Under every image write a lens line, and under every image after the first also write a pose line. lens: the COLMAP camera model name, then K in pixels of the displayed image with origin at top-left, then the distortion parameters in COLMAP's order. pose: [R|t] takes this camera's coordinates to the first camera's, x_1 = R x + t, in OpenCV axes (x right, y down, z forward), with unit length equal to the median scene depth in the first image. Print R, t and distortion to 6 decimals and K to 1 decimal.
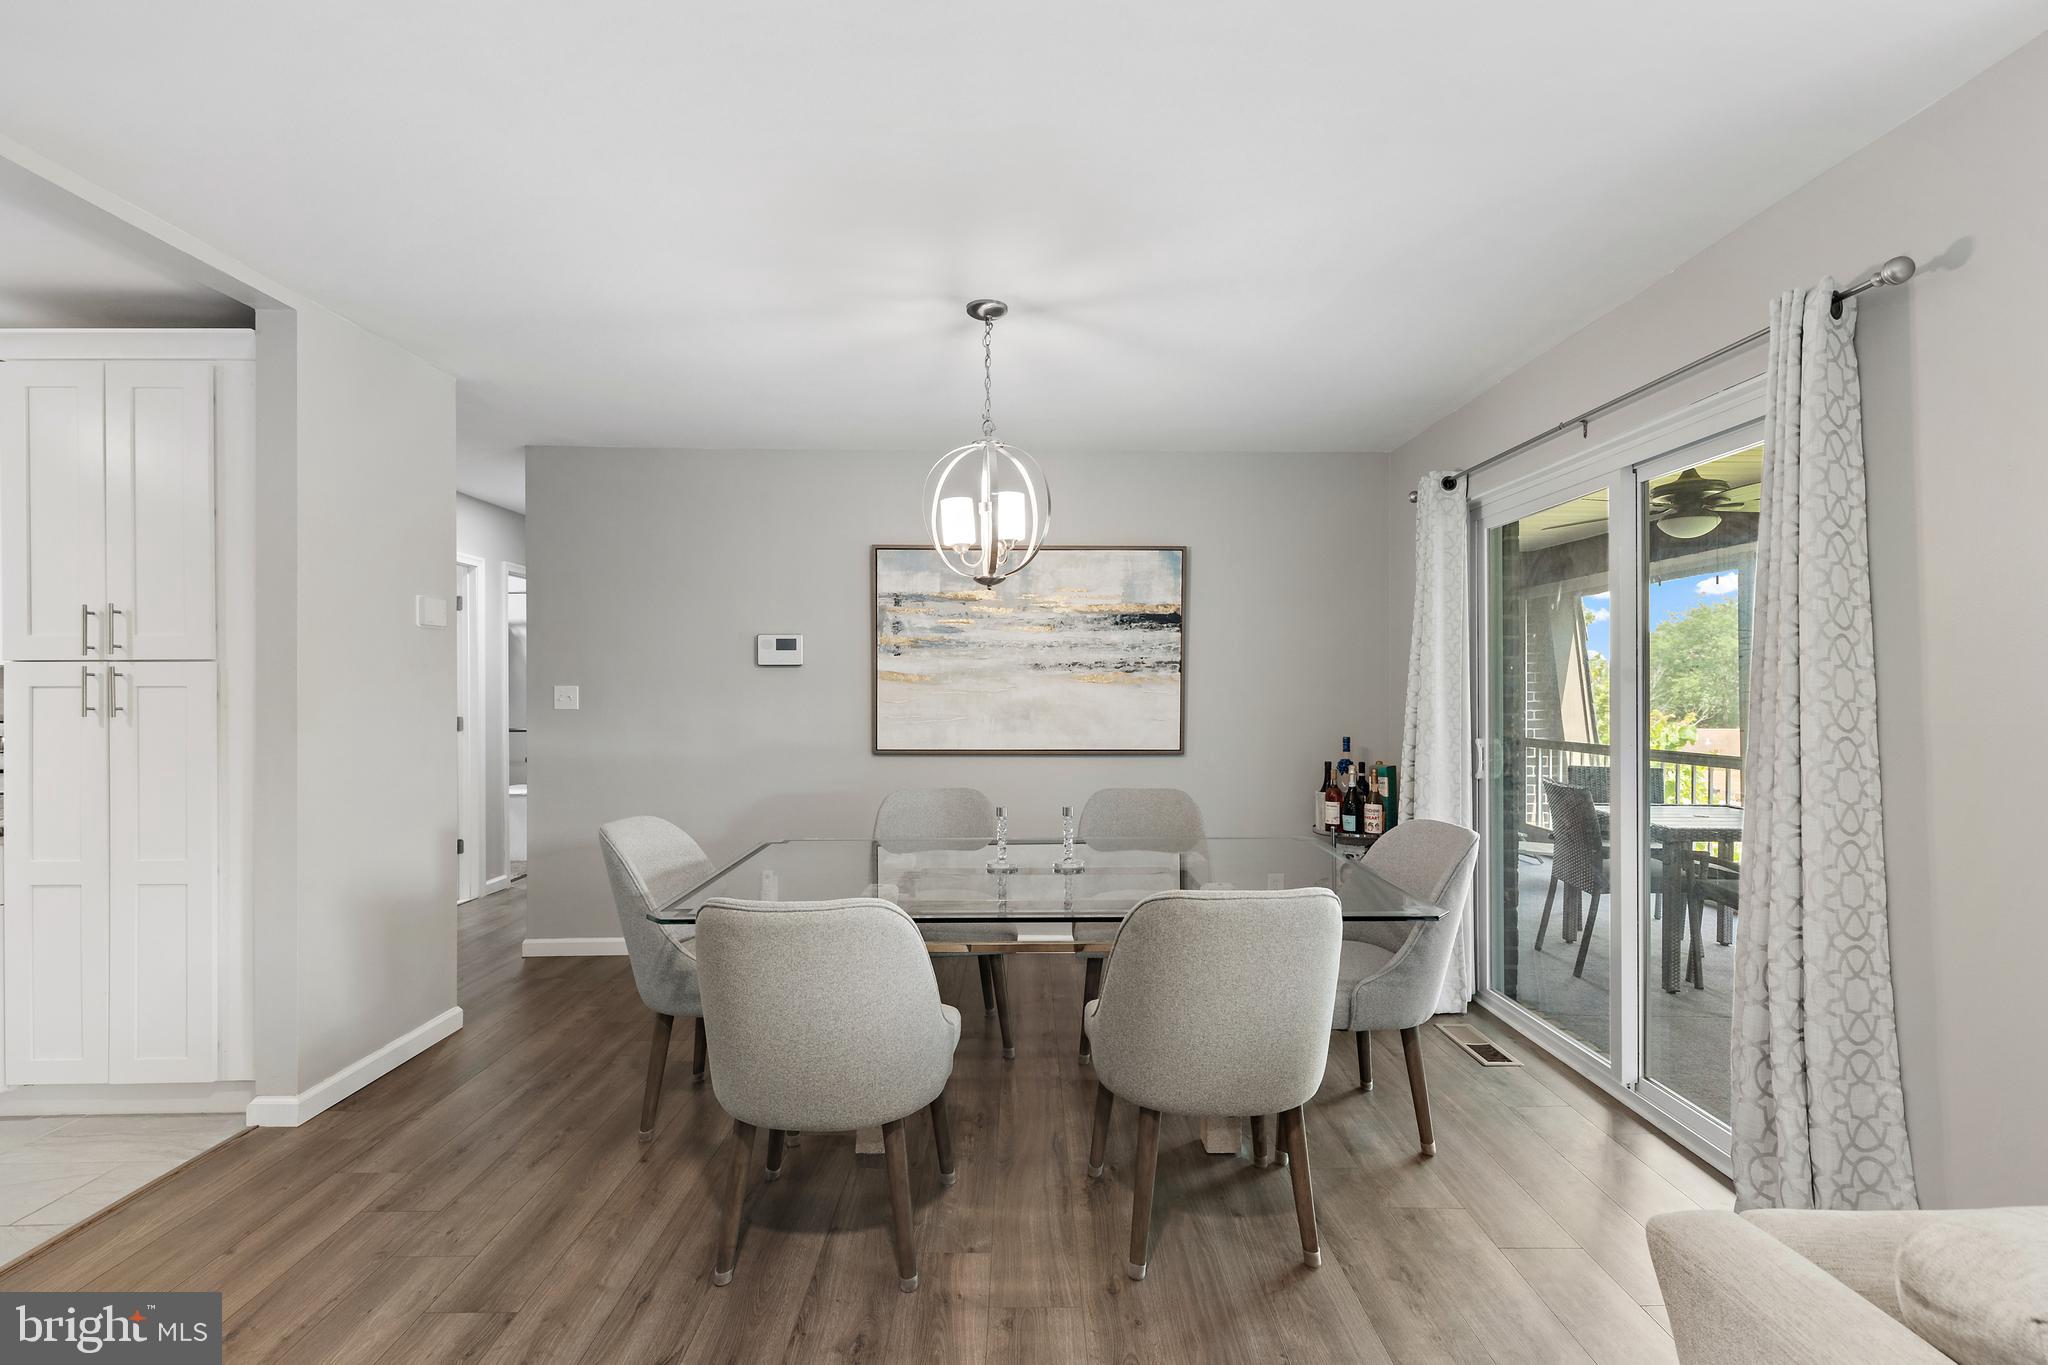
lens RADIAL K [[926.6, 0, 1032.8], [0, 926.6, 692.1], [0, 0, 1]] dist [0.005520, -0.001309]
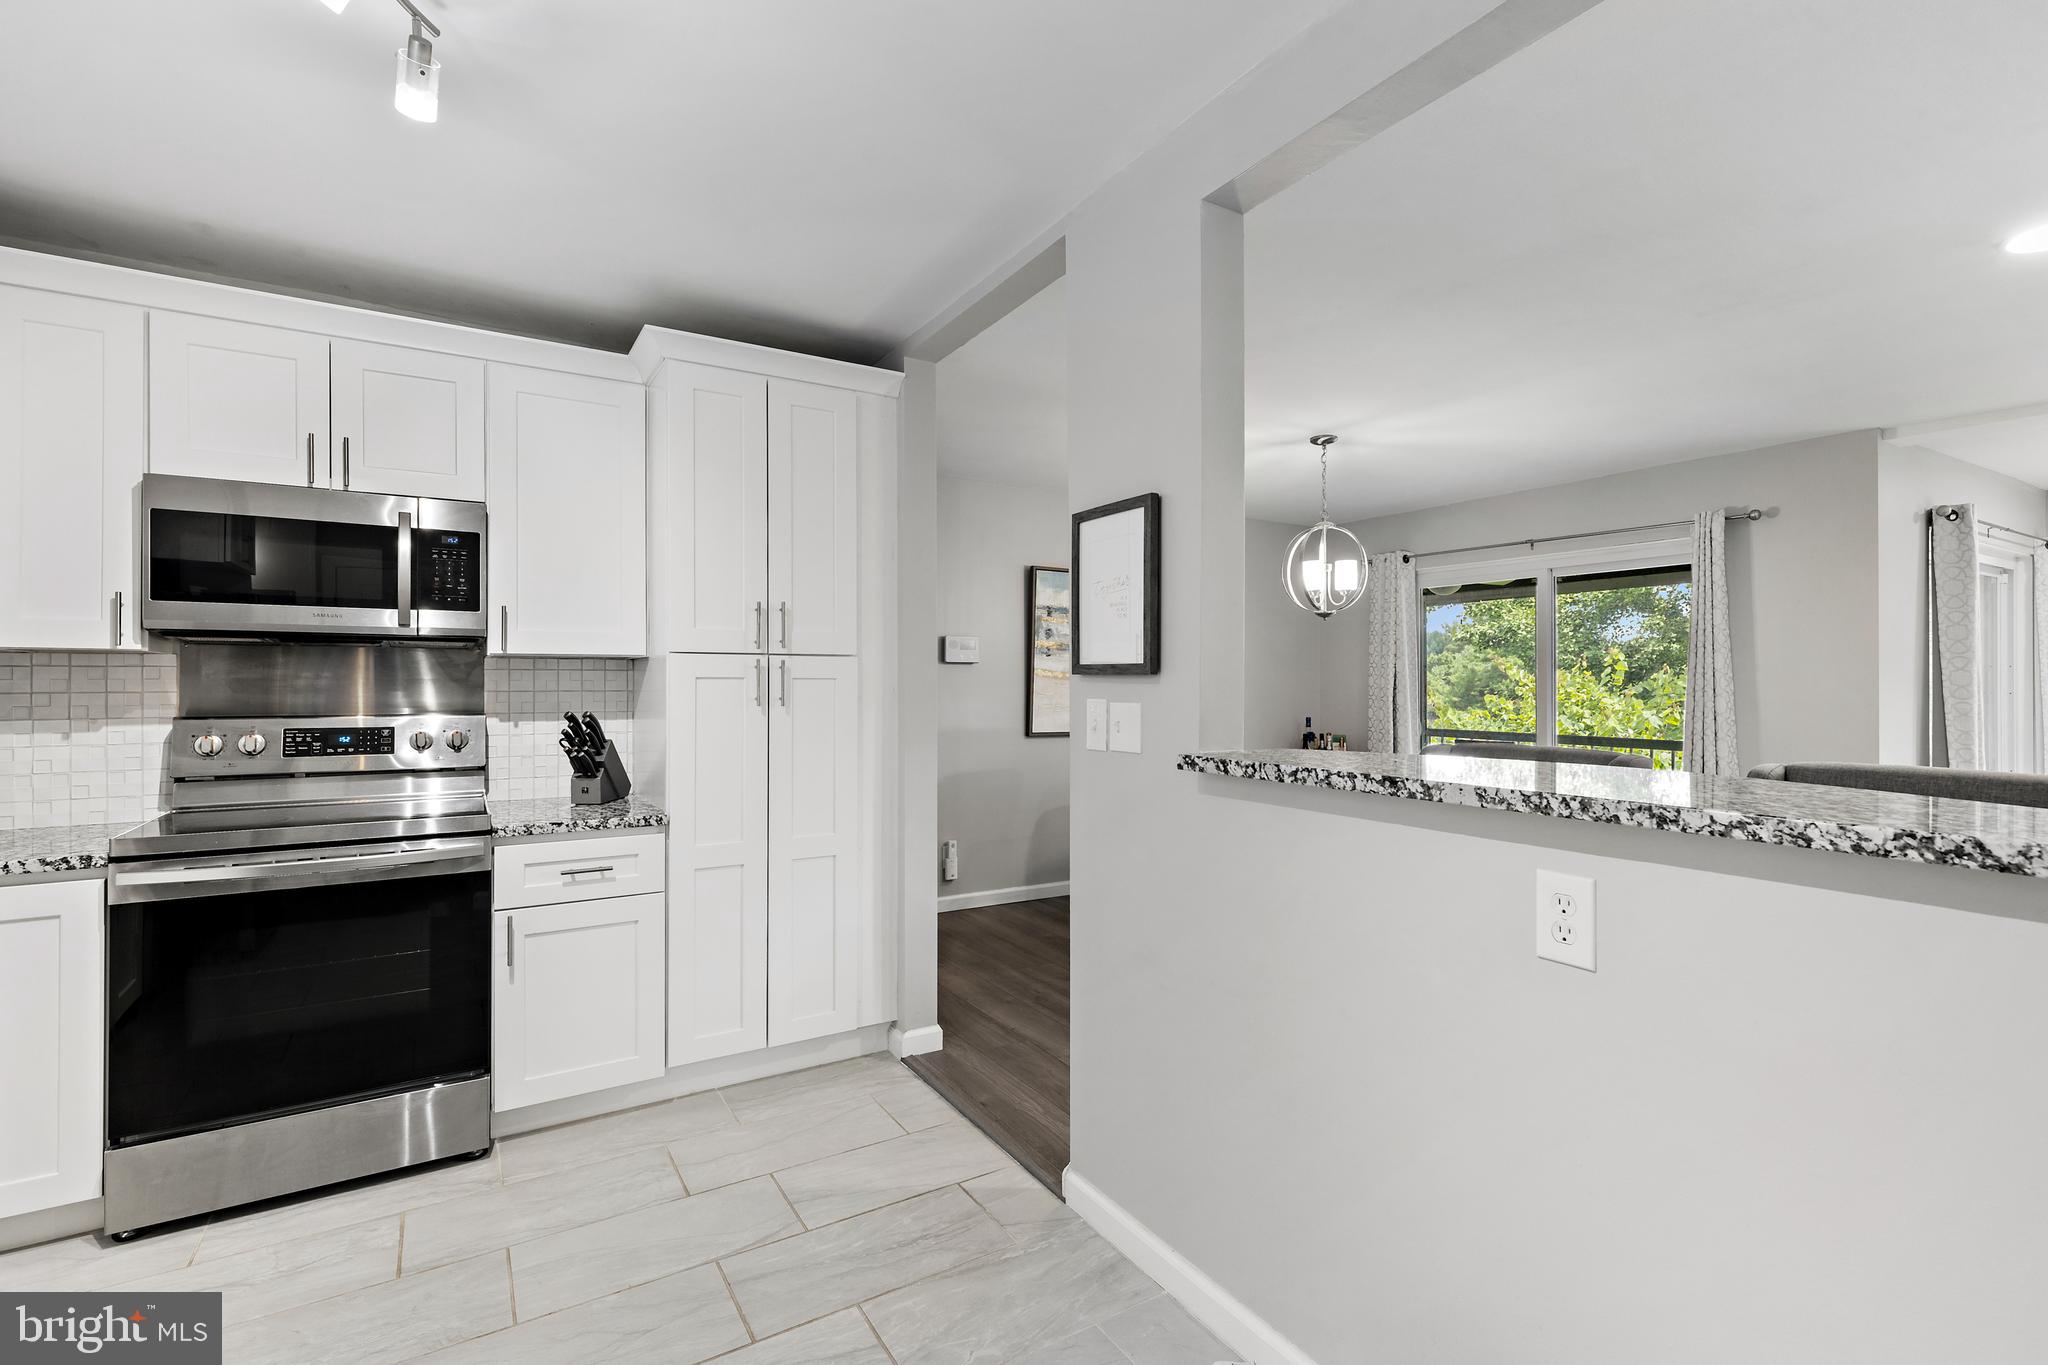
lens RADIAL K [[926.6, 0, 1028.8], [0, 926.6, 679.1], [0, 0, 1]] dist [0.005520, -0.001309]
pose [[0.859711, 0.006912, 0.510734, -0.801114], [-0.002242, 0.999950, -0.009760, 0.003049], [-0.510776, 0.007246, 0.859683, -0.049062]]
